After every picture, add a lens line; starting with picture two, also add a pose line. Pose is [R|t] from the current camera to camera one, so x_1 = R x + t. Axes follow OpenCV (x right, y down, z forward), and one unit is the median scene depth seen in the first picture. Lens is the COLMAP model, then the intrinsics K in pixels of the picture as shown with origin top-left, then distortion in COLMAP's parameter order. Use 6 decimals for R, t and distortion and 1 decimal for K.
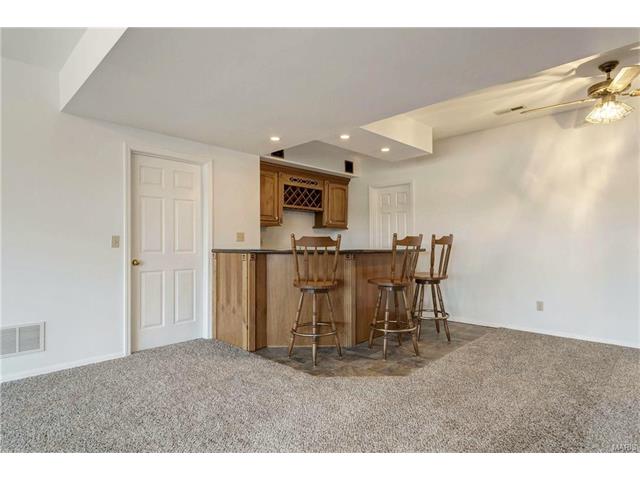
lens RADIAL K [[358.8, 0, 320.5], [0, 358.8, 240.5], [0, 0, 1]] dist [-0.002786, -0.001142]
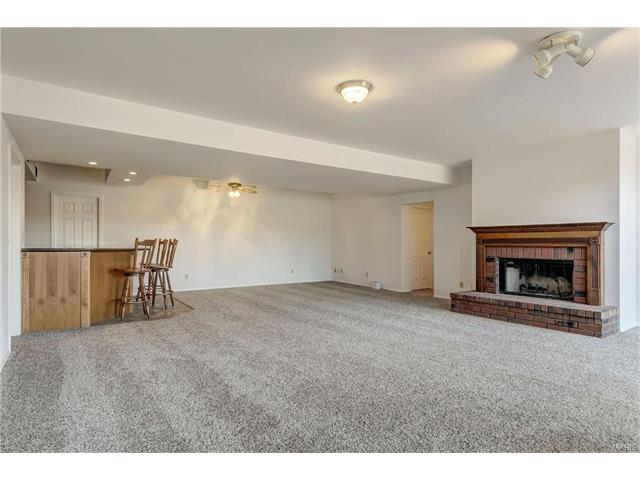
lens RADIAL K [[358.8, 0, 315.9], [0, 358.8, 245.0], [0, 0, 1]] dist [-0.002786, -0.001142]
pose [[0.187604, 0.001664, 0.982243, -1.179293], [-0.015616, 0.999877, 0.001289, -0.001505], [-0.982121, -0.015580, 0.187607, -0.039923]]
